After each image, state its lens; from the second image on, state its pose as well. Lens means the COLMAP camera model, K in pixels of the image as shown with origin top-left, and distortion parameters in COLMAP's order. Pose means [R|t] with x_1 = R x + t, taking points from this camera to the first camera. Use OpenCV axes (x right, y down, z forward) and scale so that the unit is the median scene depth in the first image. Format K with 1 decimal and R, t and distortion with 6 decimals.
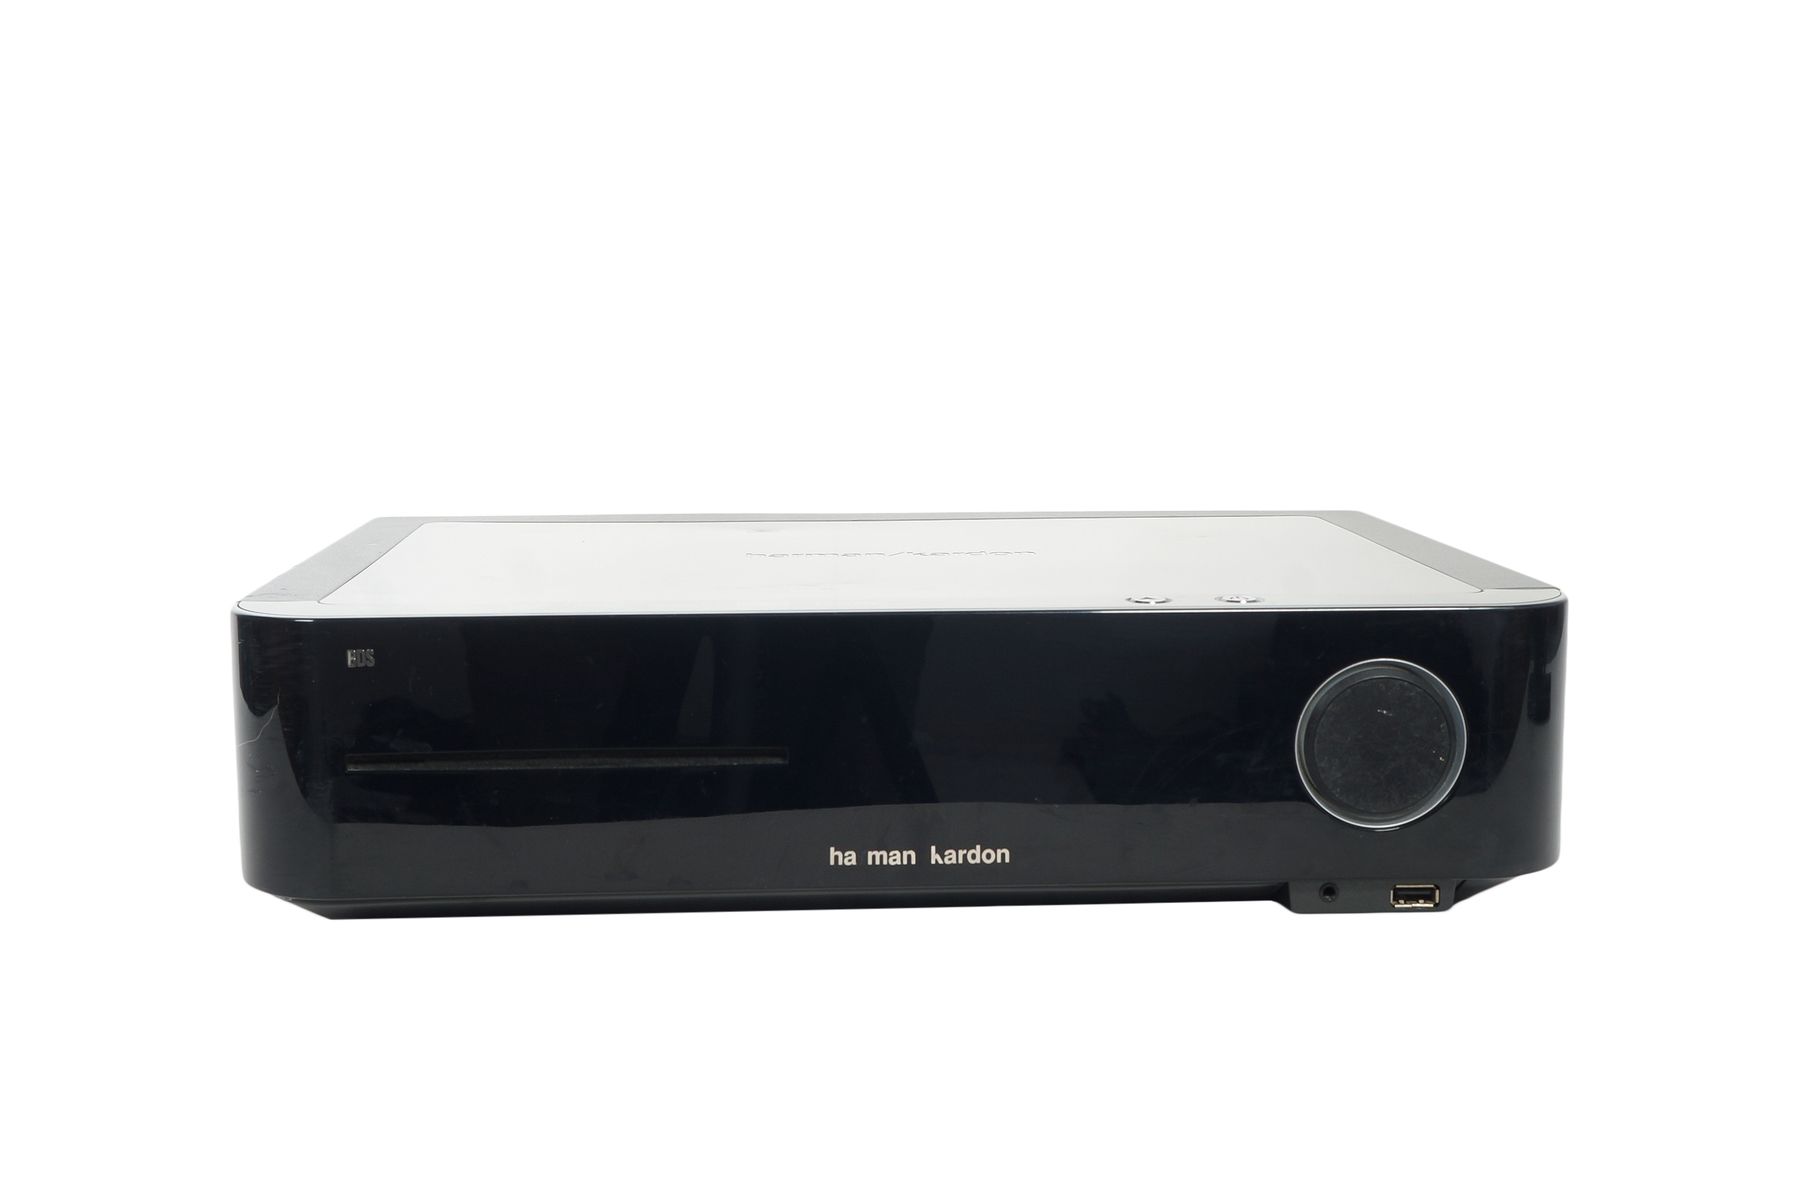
lens RADIAL K [[2147.8, 0, 888.7], [0, 2147.8, 593.0], [0, 0, 1]] dist [0.058946, 0.000000]
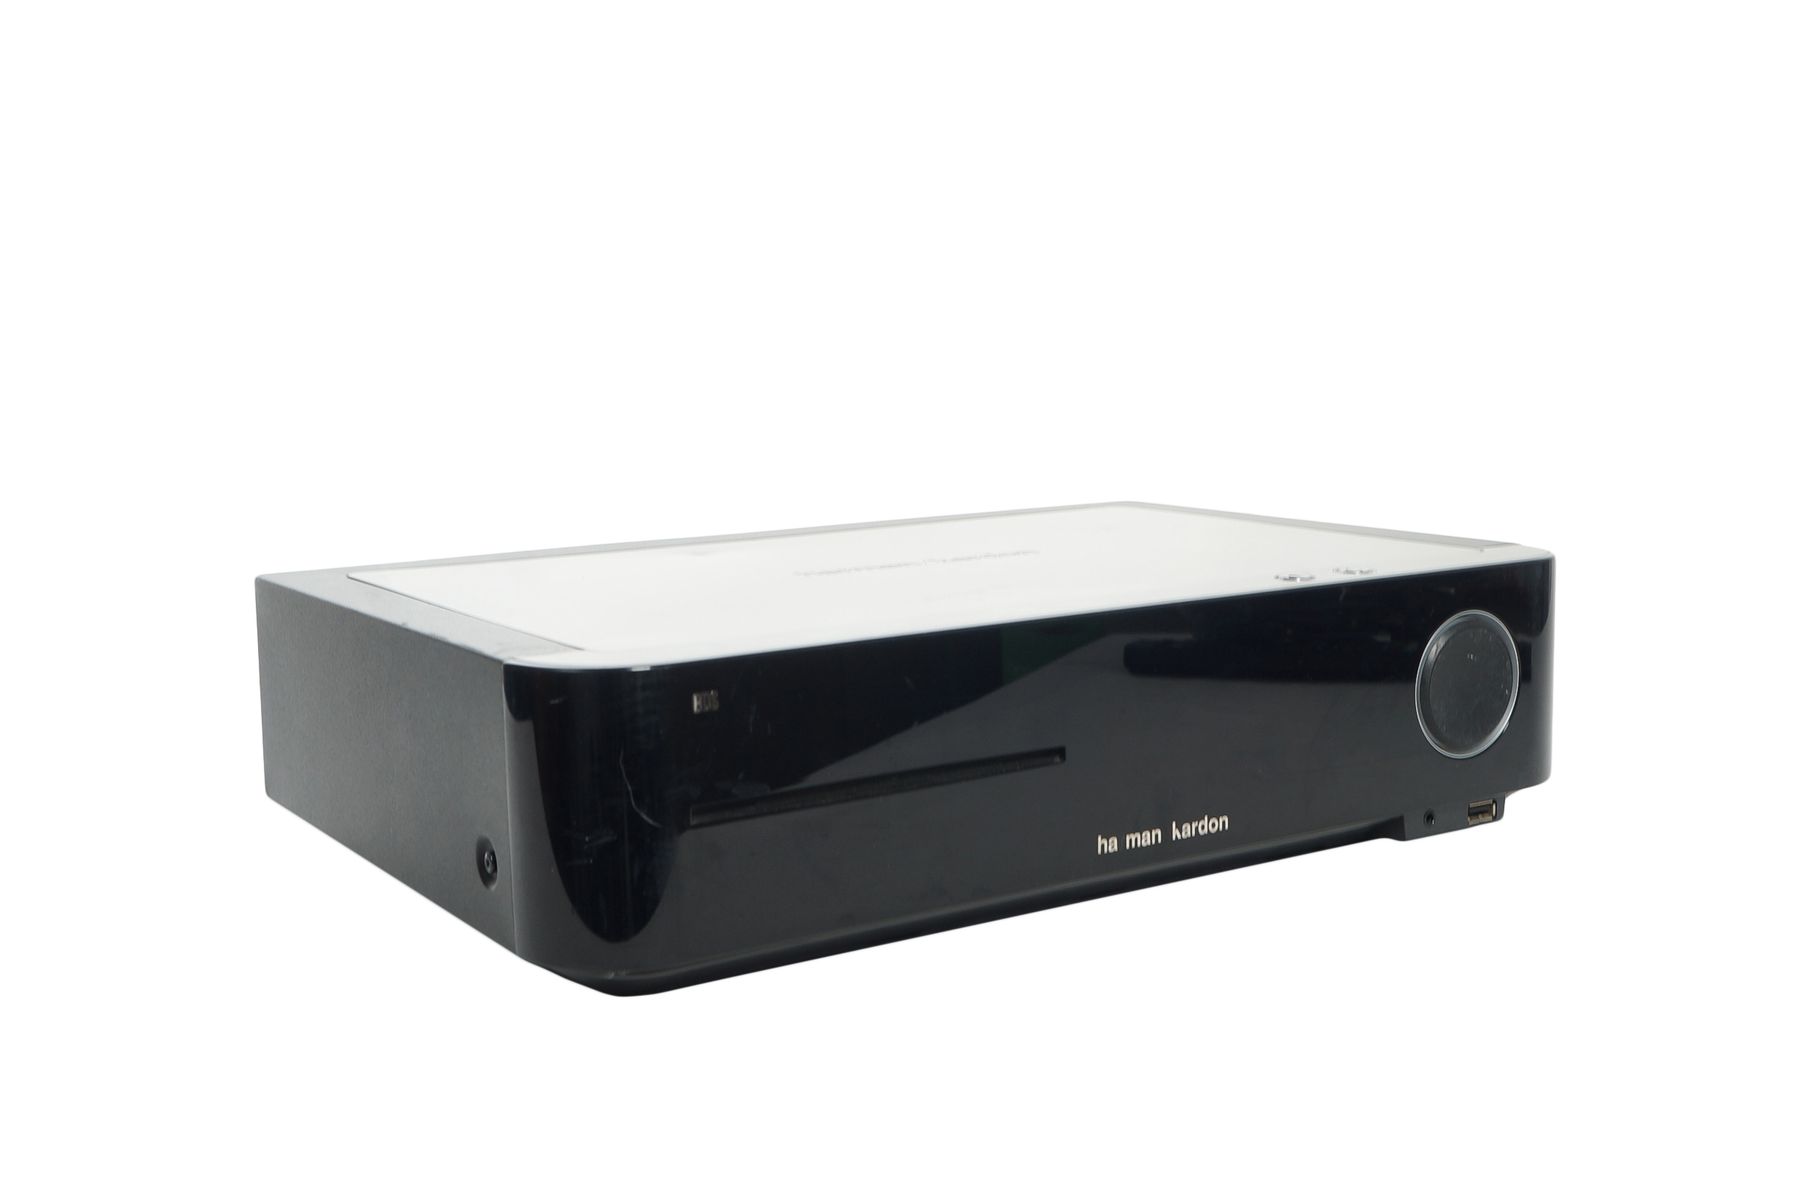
lens RADIAL K [[2147.8, 0, 890.5], [0, 2147.8, 596.5], [0, 0, 1]] dist [0.058946, 0.000000]
pose [[0.868002, -0.083509, 0.489488, -0.613062], [0.087762, 0.996039, 0.014302, -0.021398], [-0.488744, 0.030545, 0.871893, 0.135926]]
